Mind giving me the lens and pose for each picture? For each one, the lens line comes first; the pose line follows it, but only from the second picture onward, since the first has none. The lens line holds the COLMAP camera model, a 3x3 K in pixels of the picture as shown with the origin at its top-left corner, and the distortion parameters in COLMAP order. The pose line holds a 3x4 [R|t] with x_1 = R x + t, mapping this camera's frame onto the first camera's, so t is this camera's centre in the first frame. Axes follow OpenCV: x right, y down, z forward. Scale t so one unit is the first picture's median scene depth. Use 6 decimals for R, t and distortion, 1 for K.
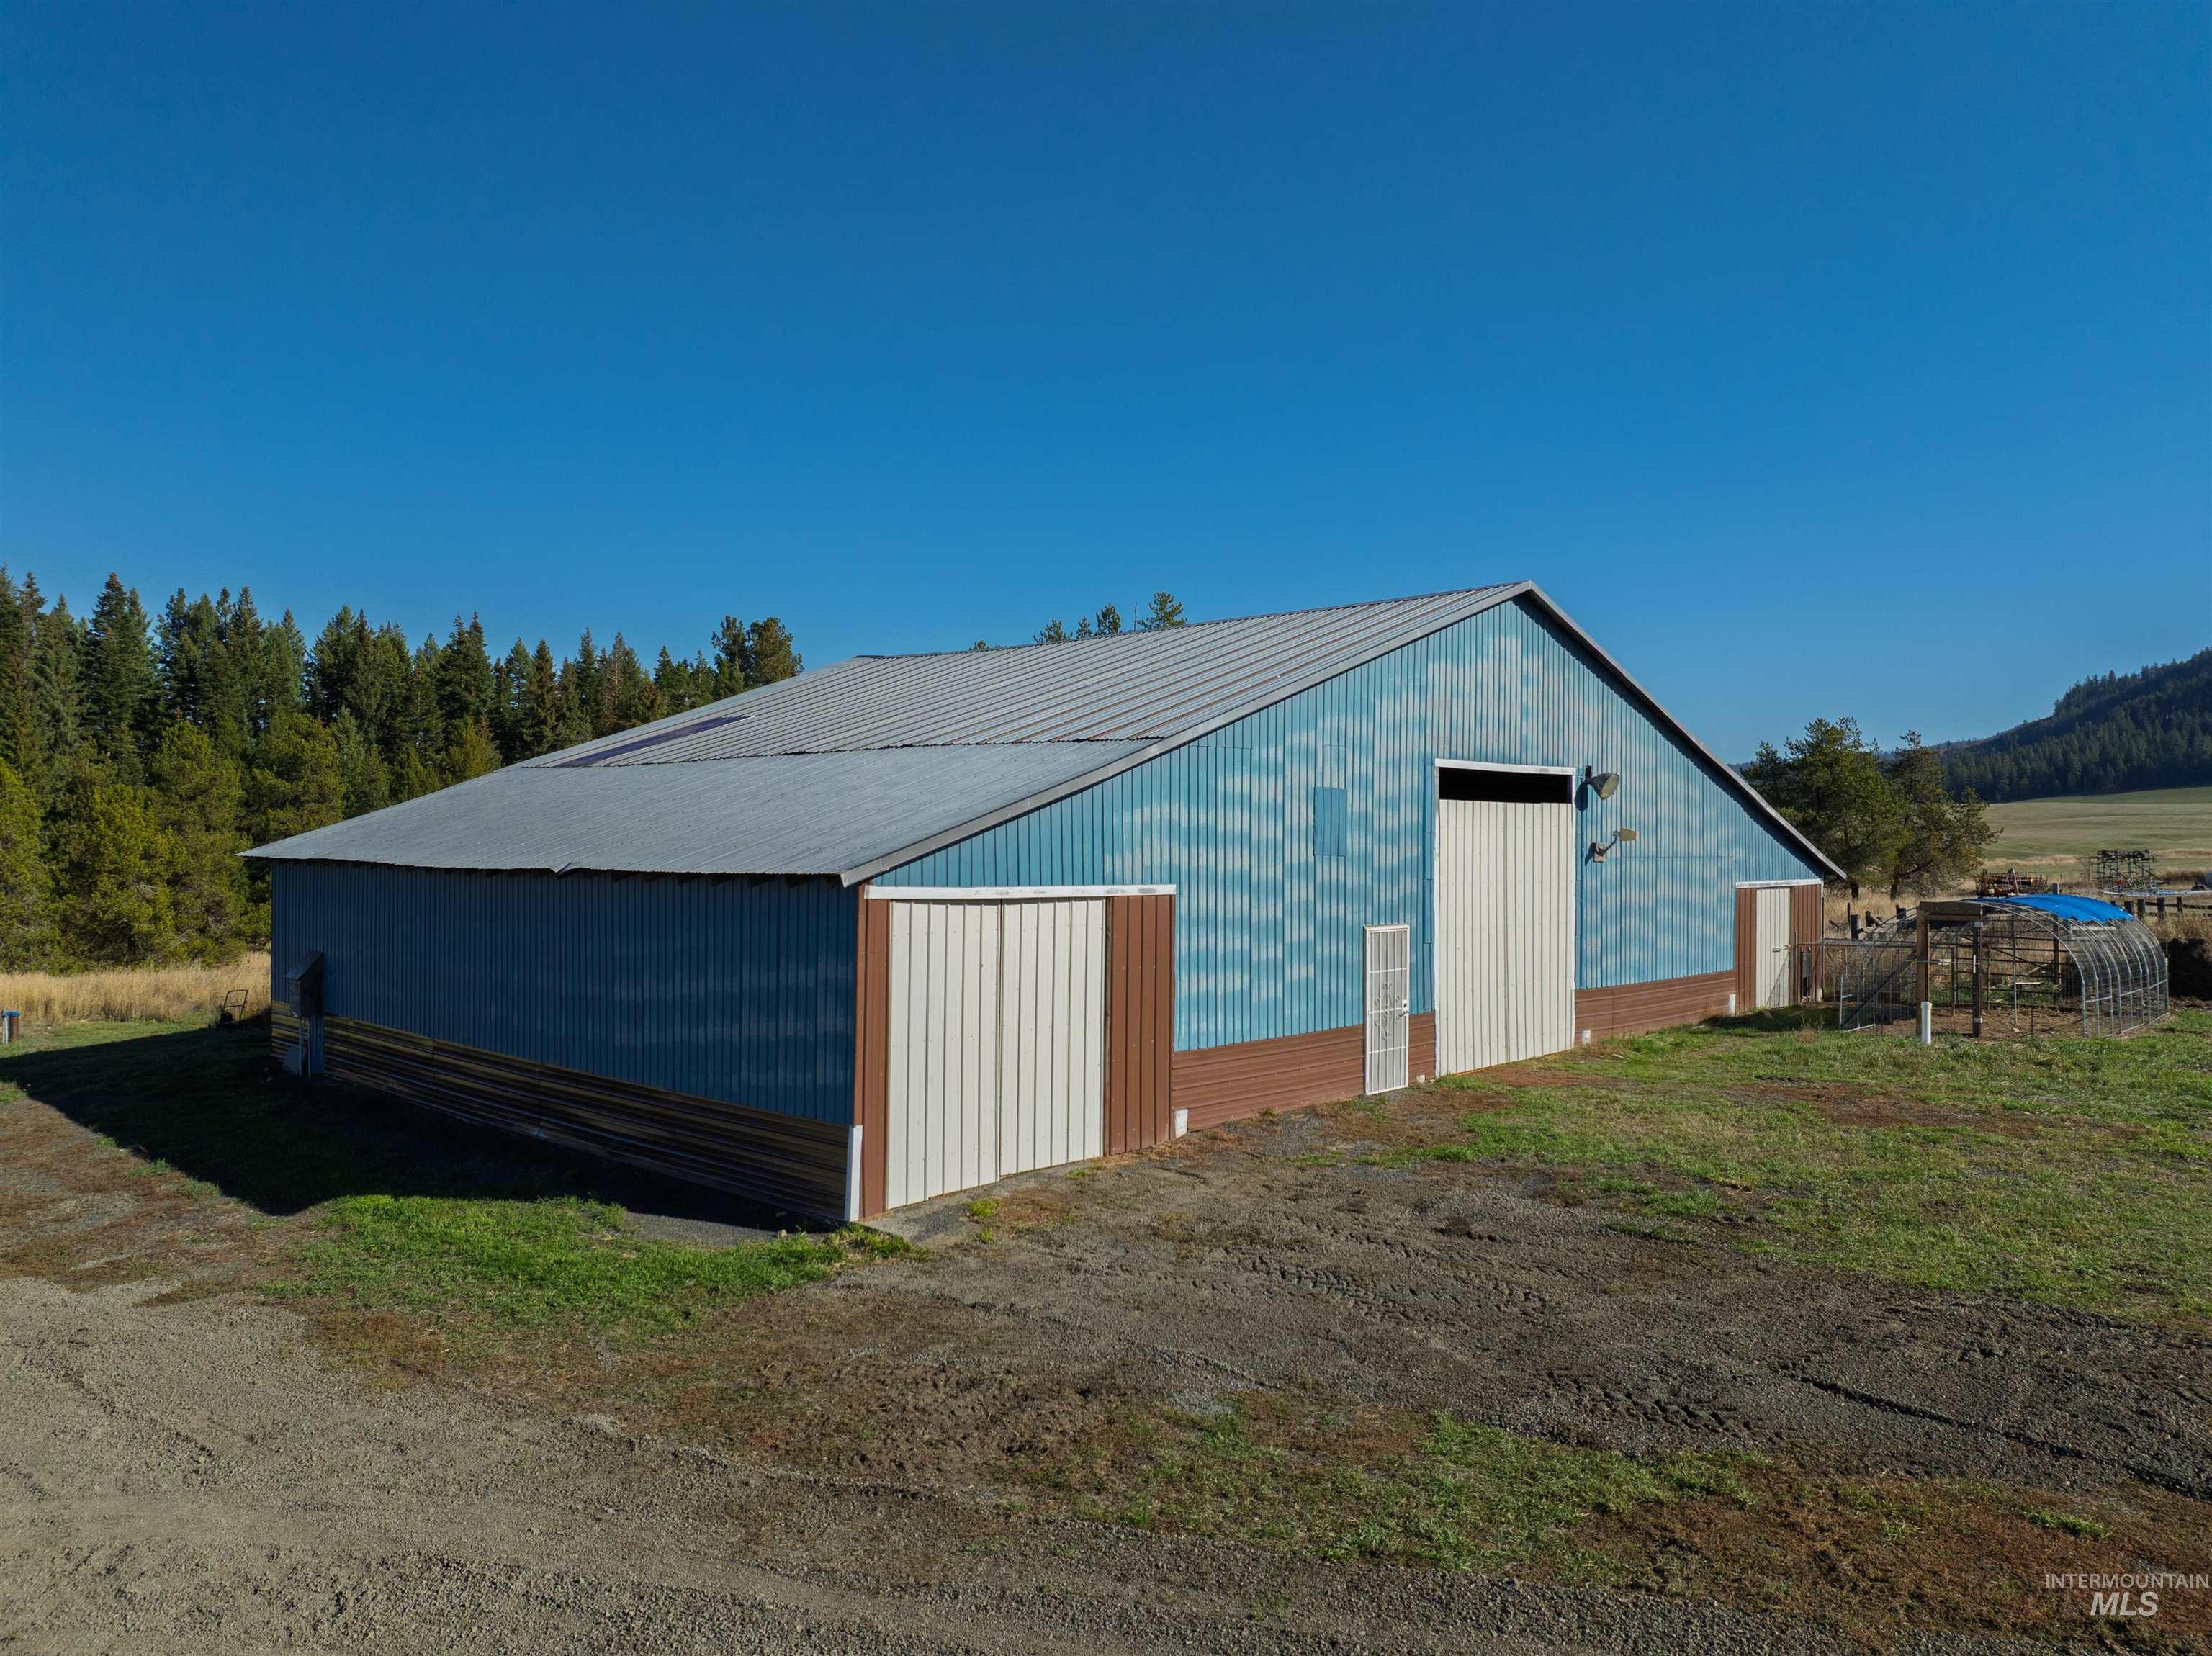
lens RADIAL K [[1583.1, 0, 1106.5], [0, 1583.1, 829.8], [0, 0, 1]] dist [-0.031587, -0.001936]
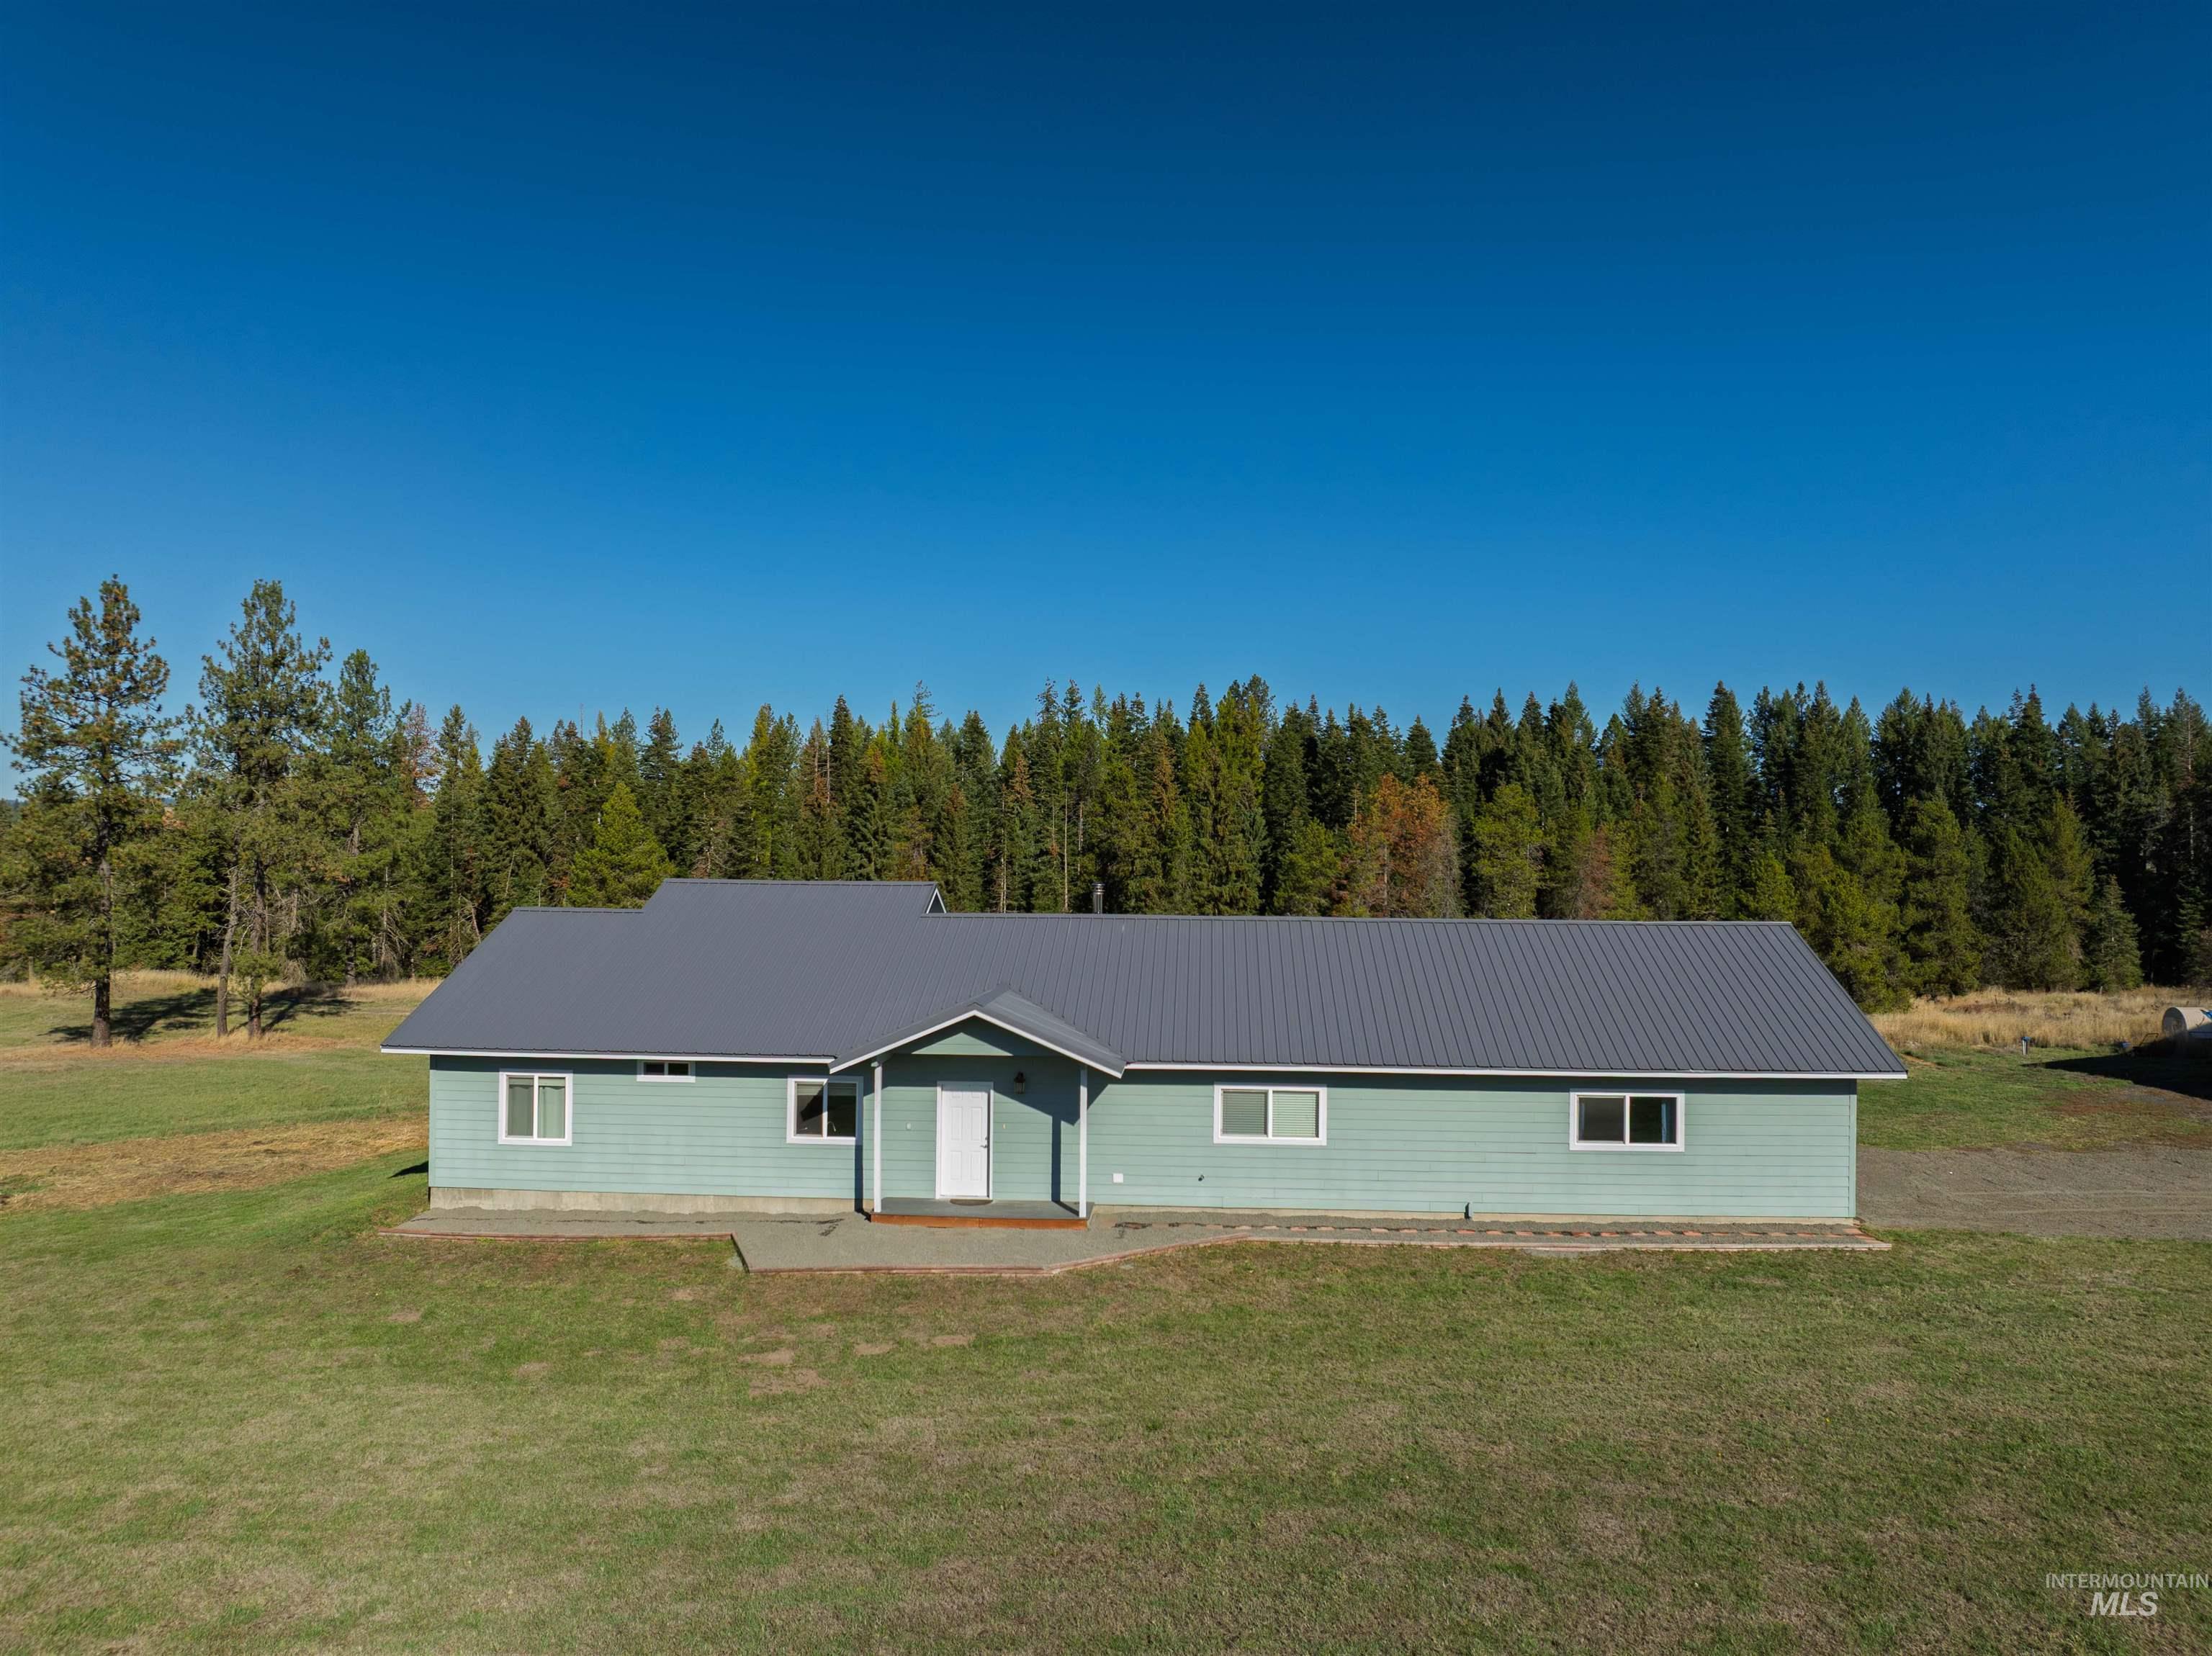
lens RADIAL K [[1583.1, 0, 1112.0], [0, 1583.1, 830.4], [0, 0, 1]] dist [-0.031587, -0.001936]
pose [[0.647939, -0.022262, -0.761367, -0.002343], [0.001806, 0.999615, -0.027691, -0.012555], [0.761690, 0.016567, 0.647729, -0.165491]]
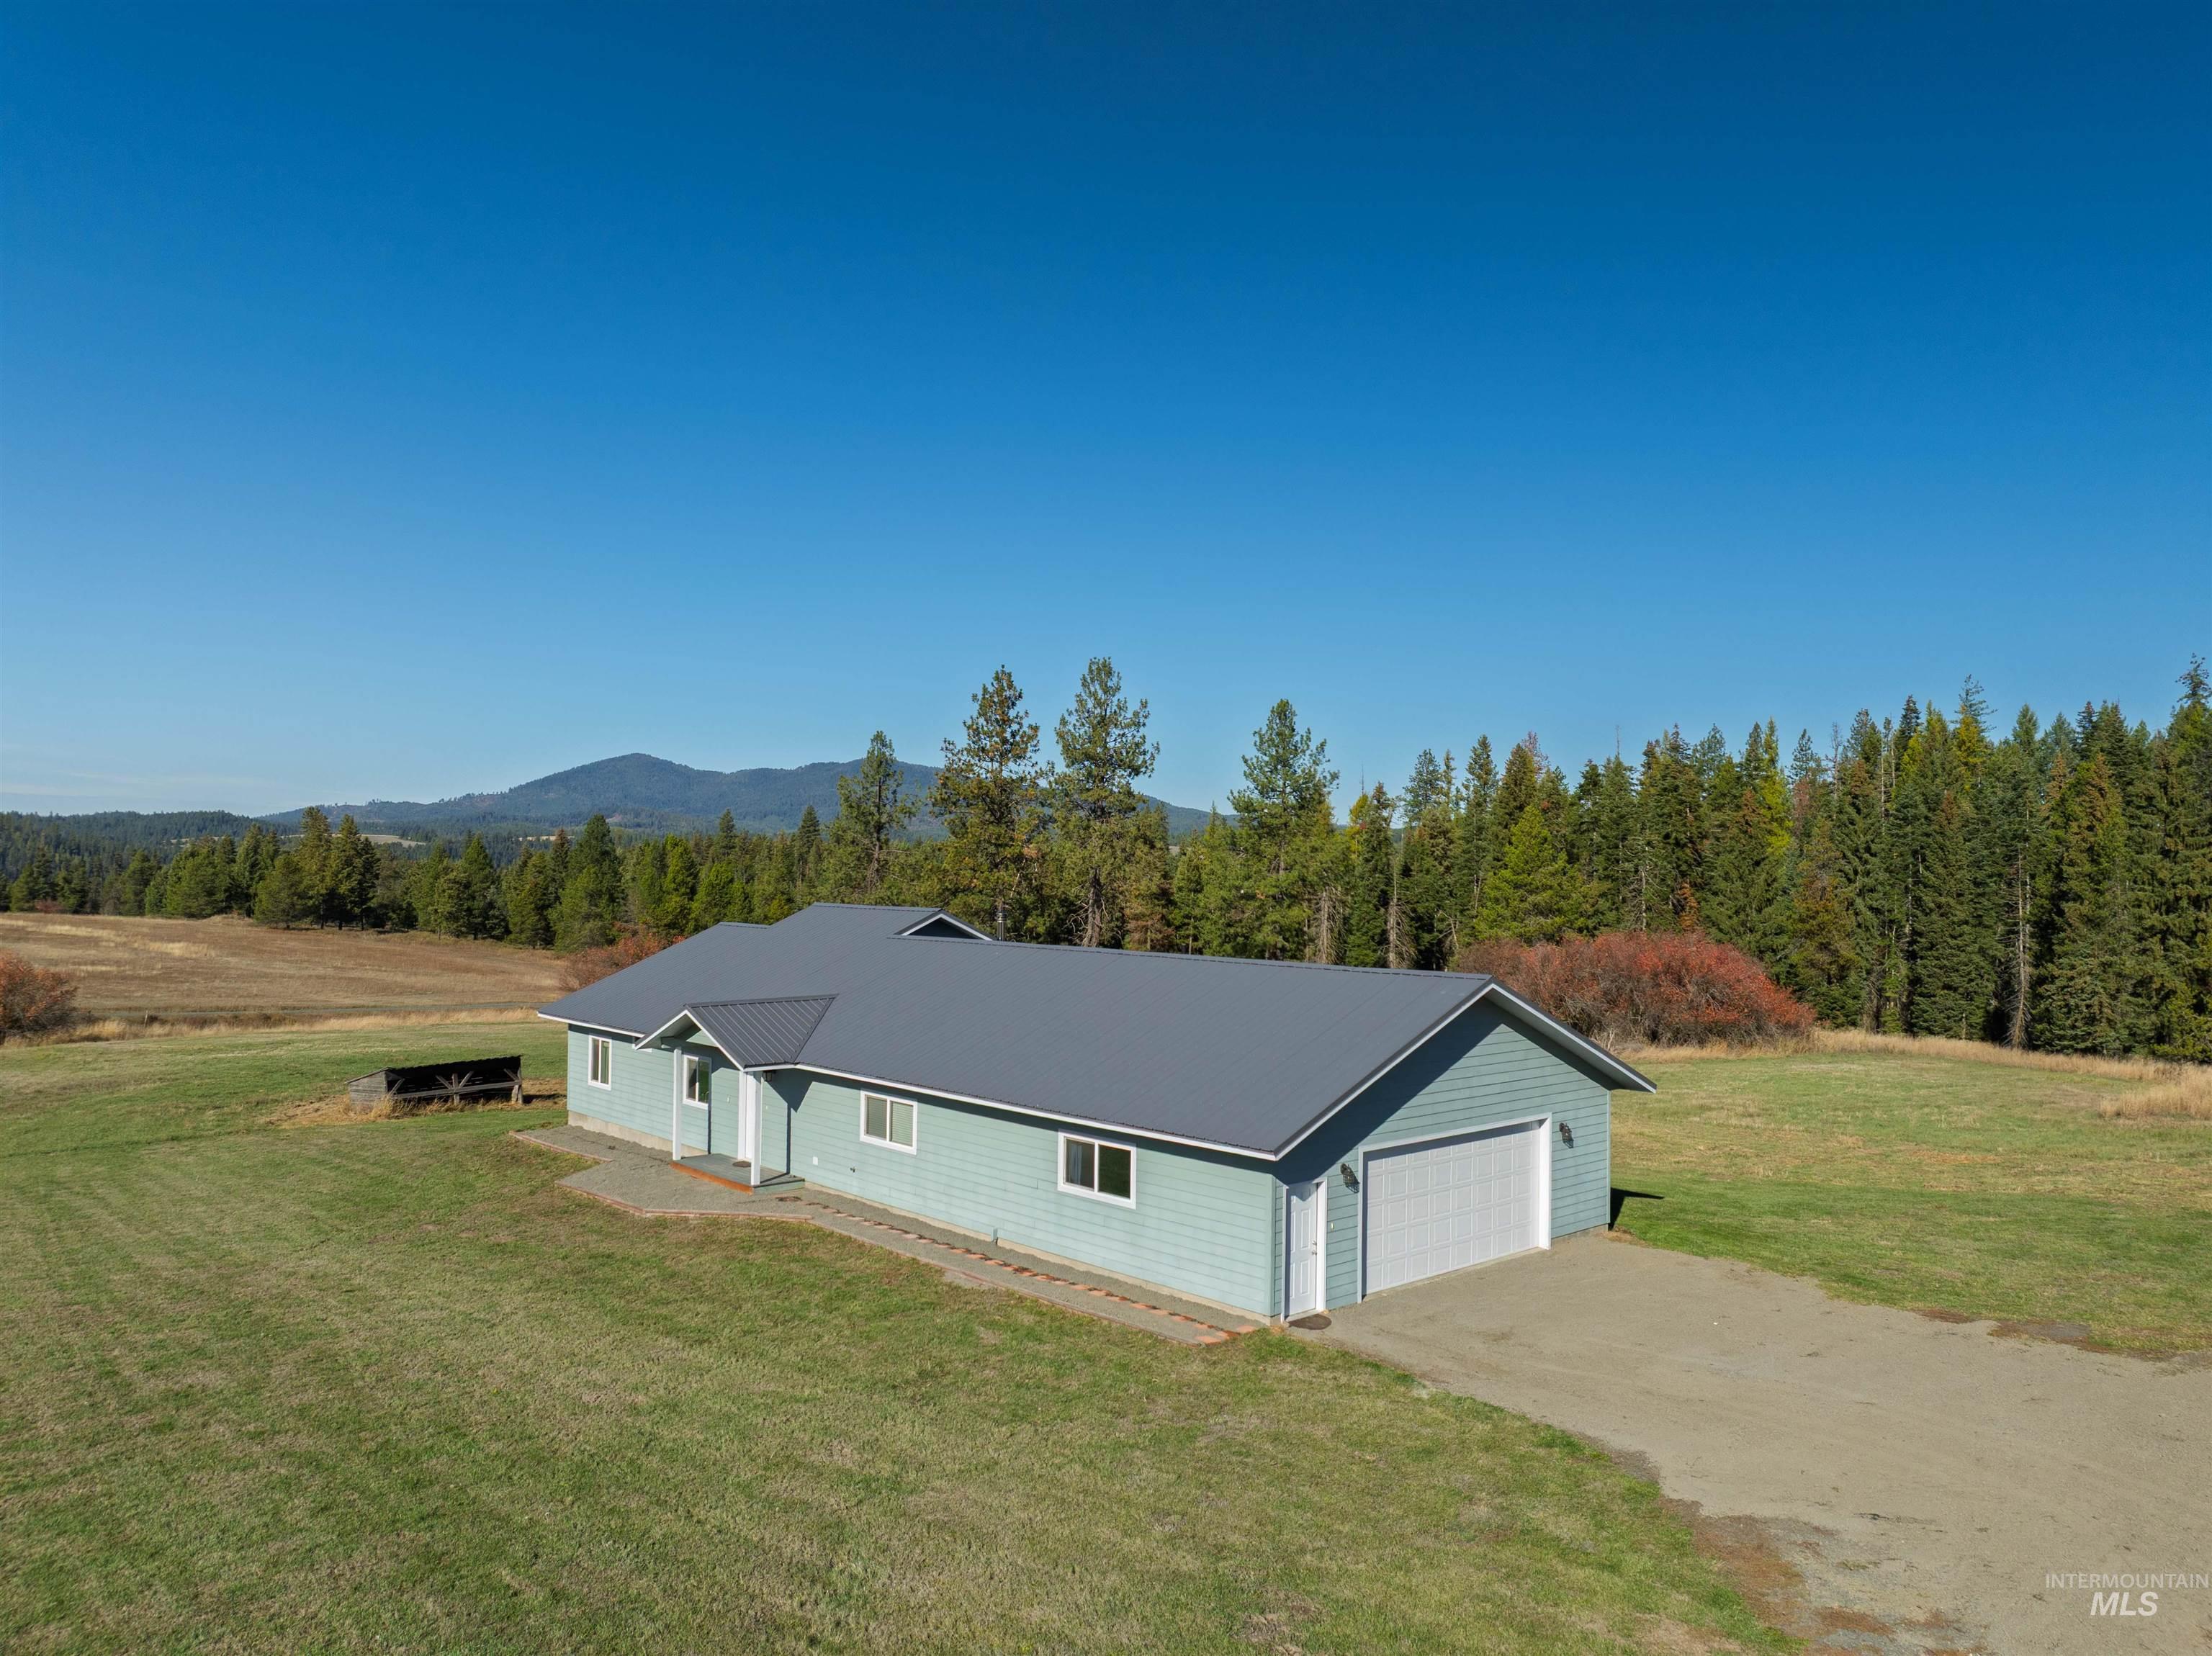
lens RADIAL K [[1583.1, 0, 1114.6], [0, 1583.1, 822.9], [0, 0, 1]] dist [-0.031587, -0.001936]
pose [[-0.074996, -0.040168, -0.996375, 0.260772], [-0.006502, 0.999187, -0.039792, -0.023305], [0.997163, 0.003494, -0.075196, 0.441926]]
